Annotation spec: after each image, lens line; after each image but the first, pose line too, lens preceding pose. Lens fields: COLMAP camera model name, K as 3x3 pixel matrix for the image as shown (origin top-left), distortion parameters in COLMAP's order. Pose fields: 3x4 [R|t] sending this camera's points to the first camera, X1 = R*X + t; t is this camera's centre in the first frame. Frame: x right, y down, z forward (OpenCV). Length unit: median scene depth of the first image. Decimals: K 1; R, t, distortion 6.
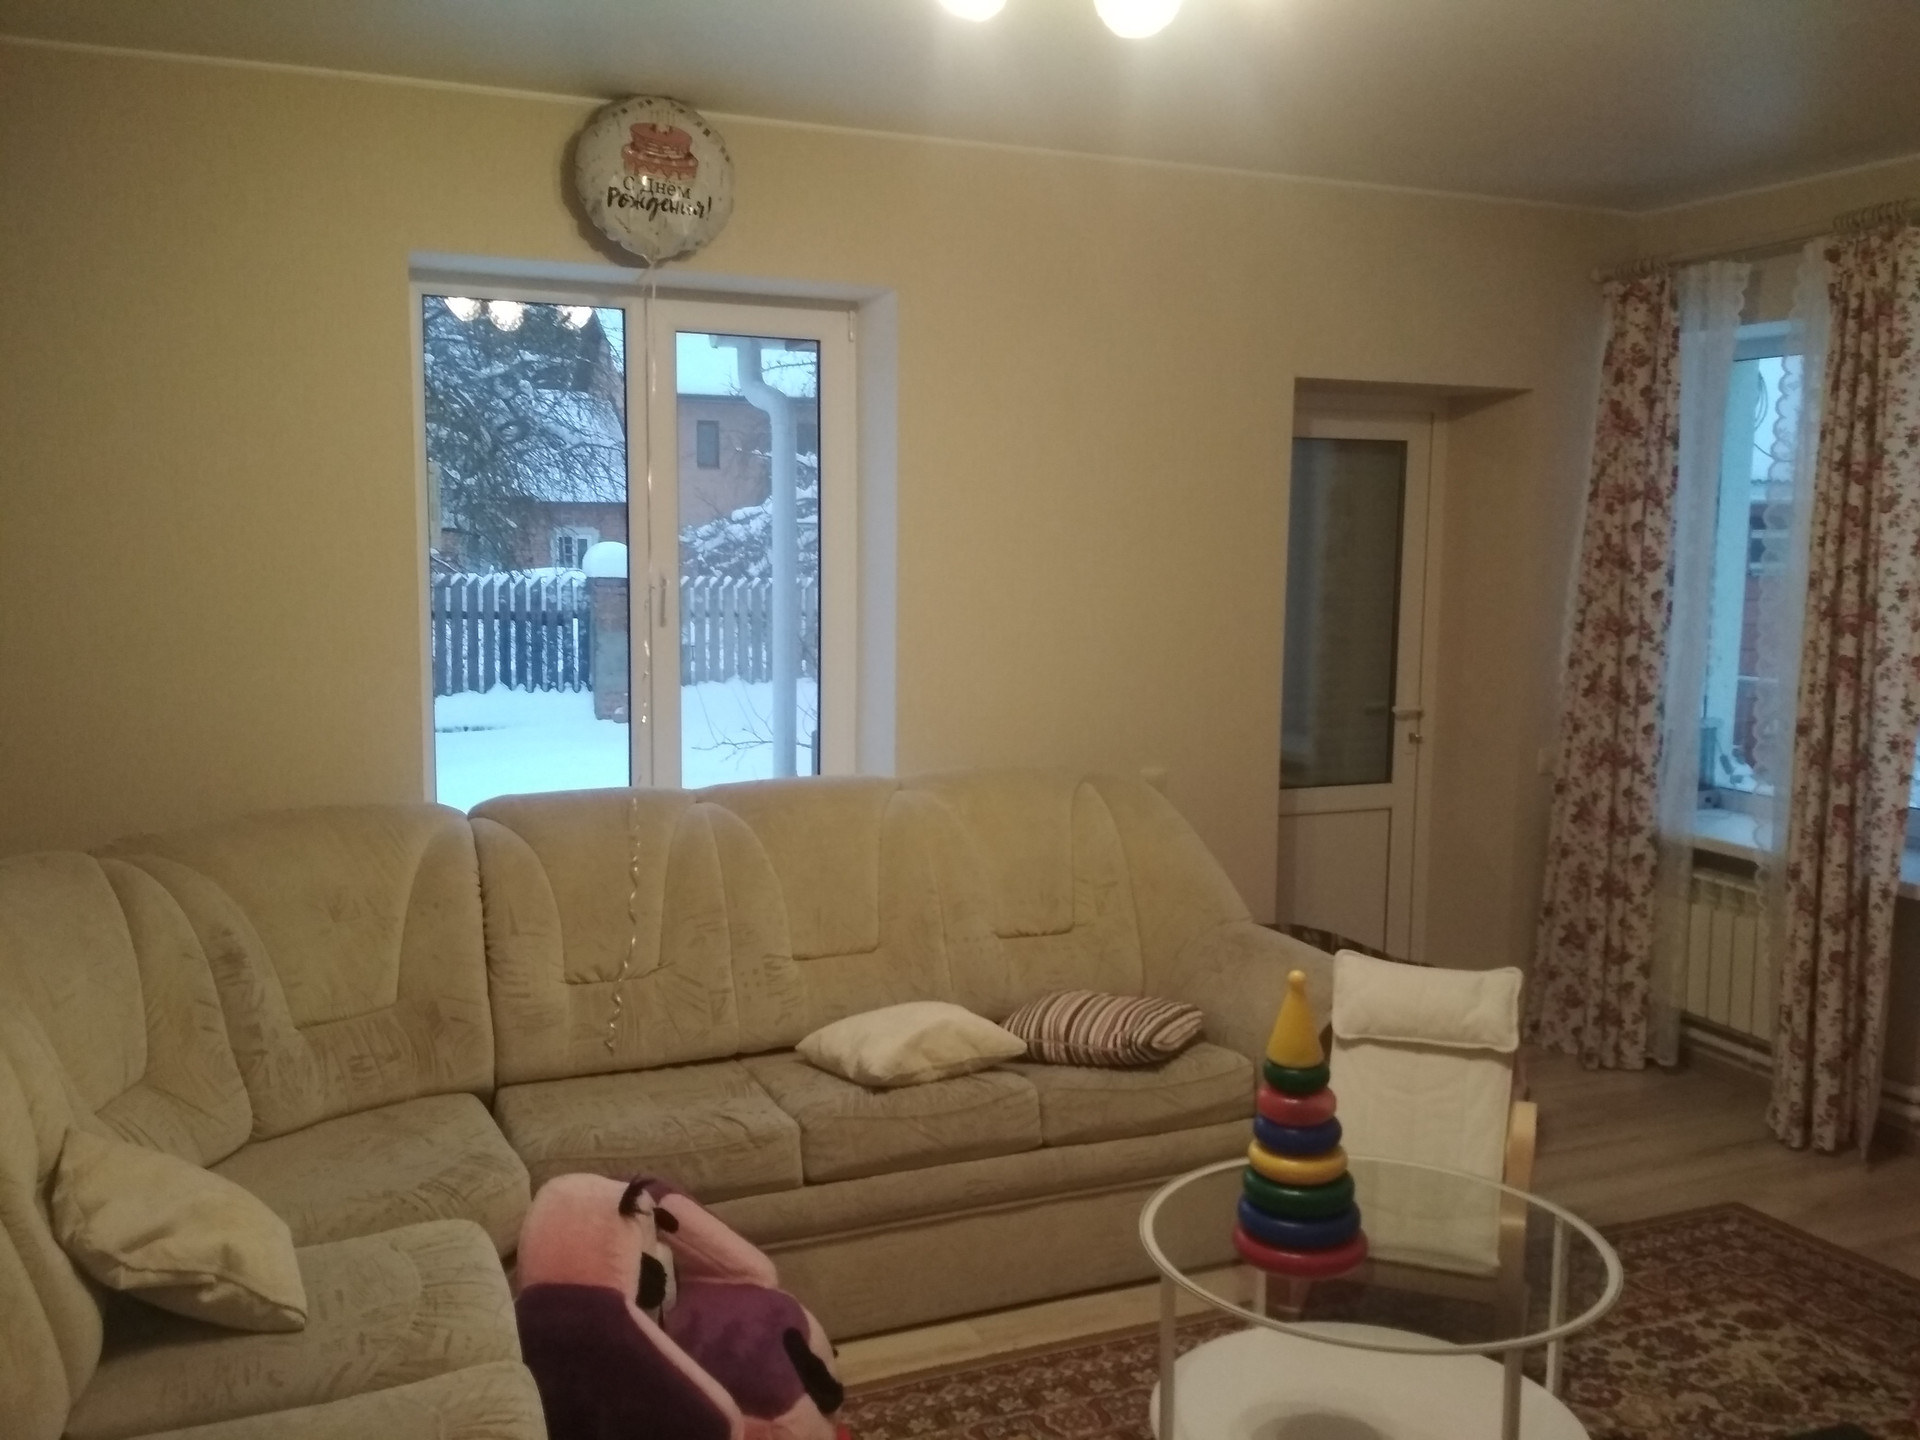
lens RADIAL K [[1744.8, 0, 953.4], [0, 1744.8, 715.3], [0, 0, 1]] dist [0.023018, 0.000000]
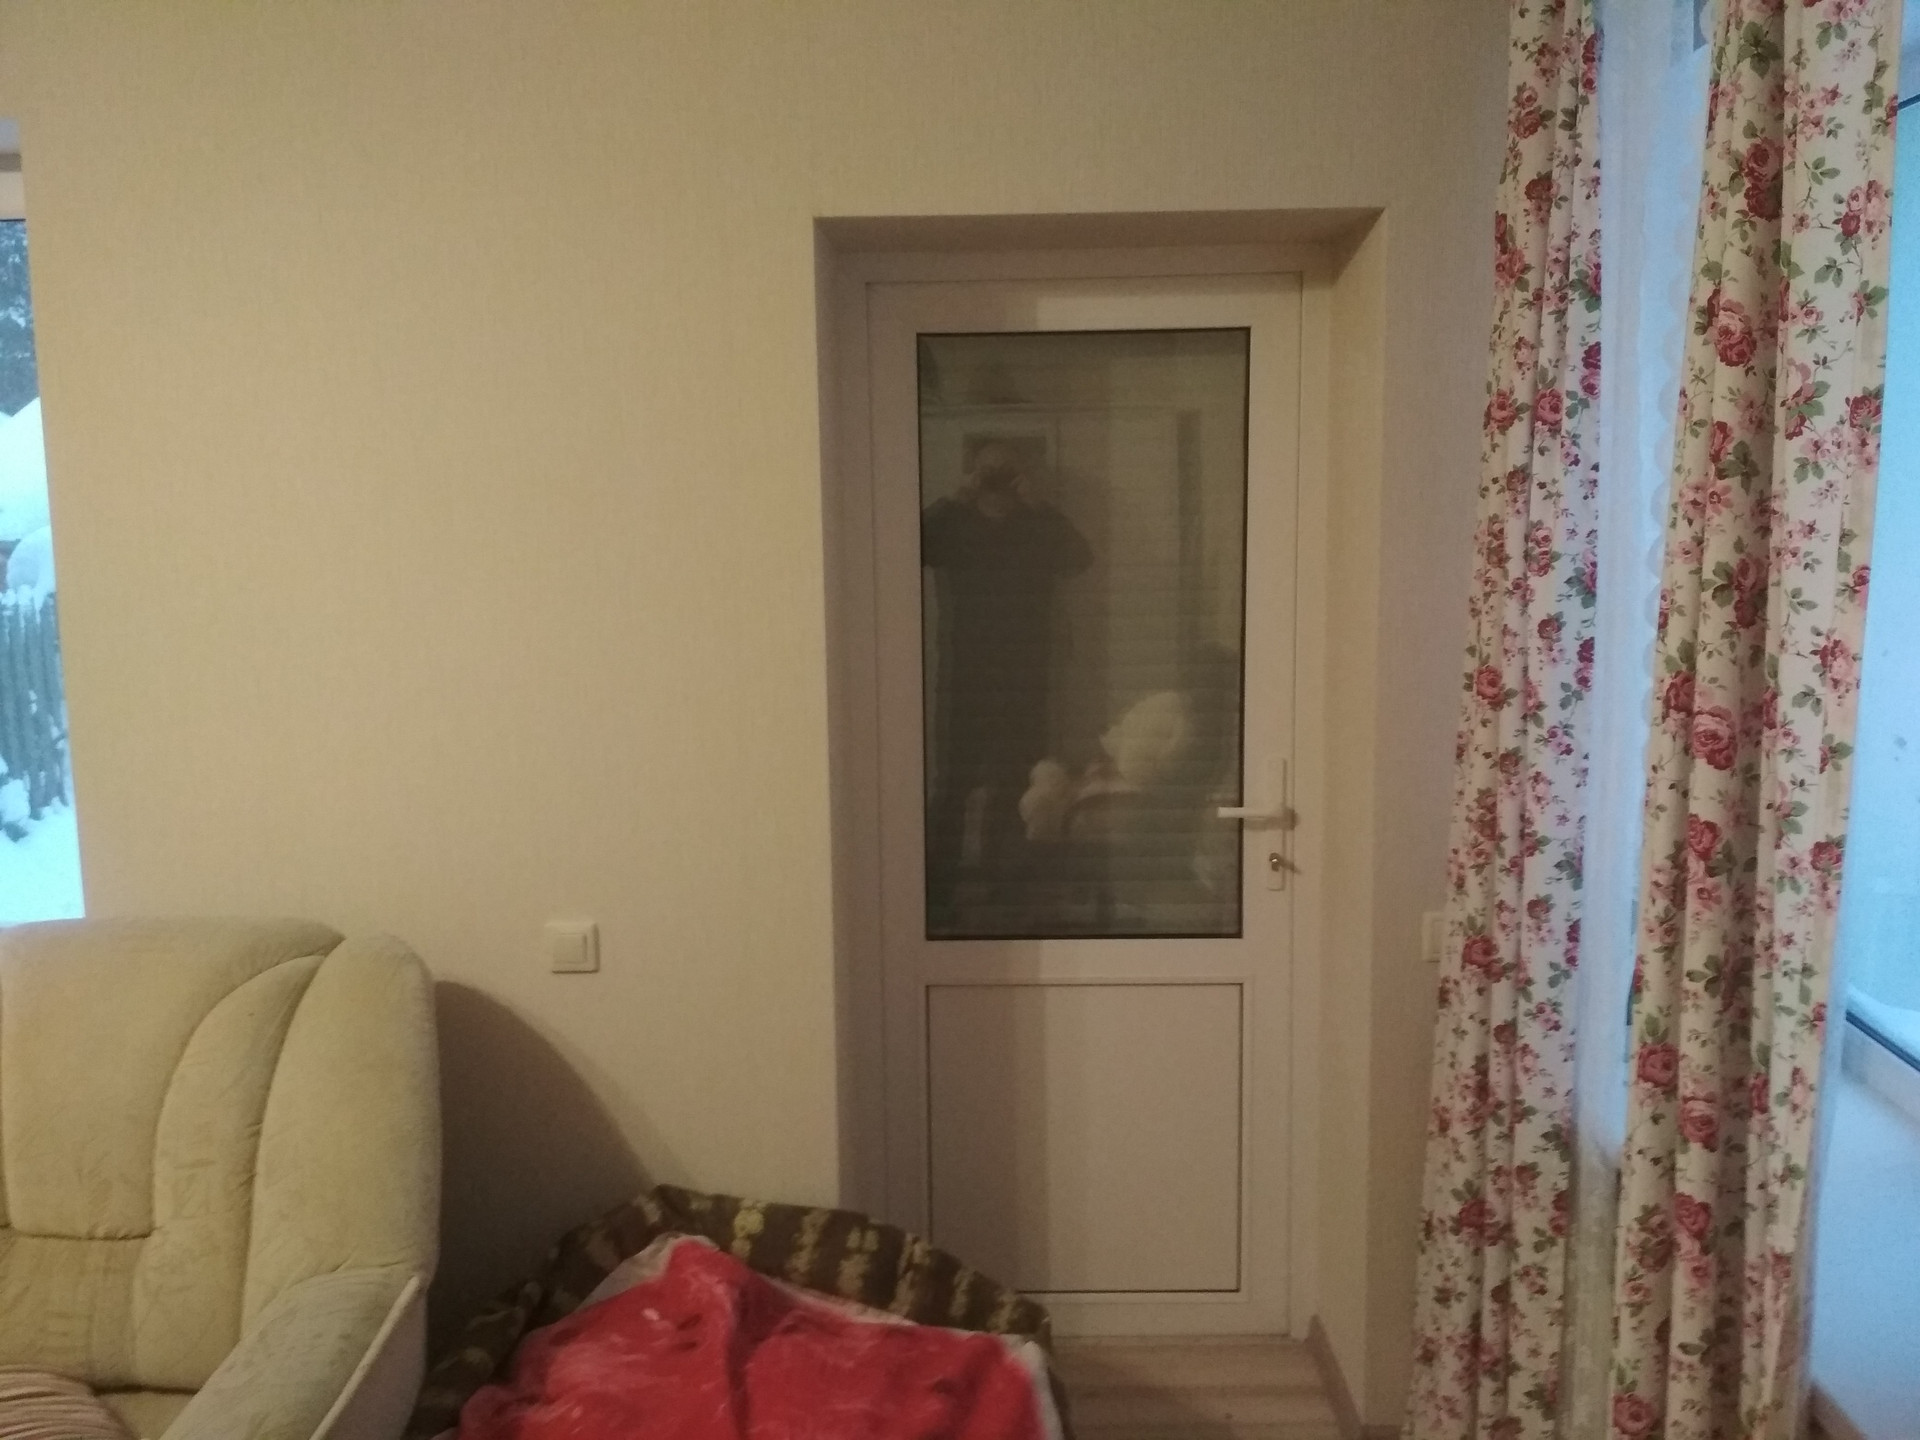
lens RADIAL K [[1744.8, 0, 964.2], [0, 1744.8, 713.0], [0, 0, 1]] dist [0.023018, 0.000000]
pose [[0.912778, 0.032328, -0.407175, 0.448282], [-0.021856, 0.999300, 0.030345, -0.055866], [0.407871, -0.018799, 0.912846, 0.508576]]
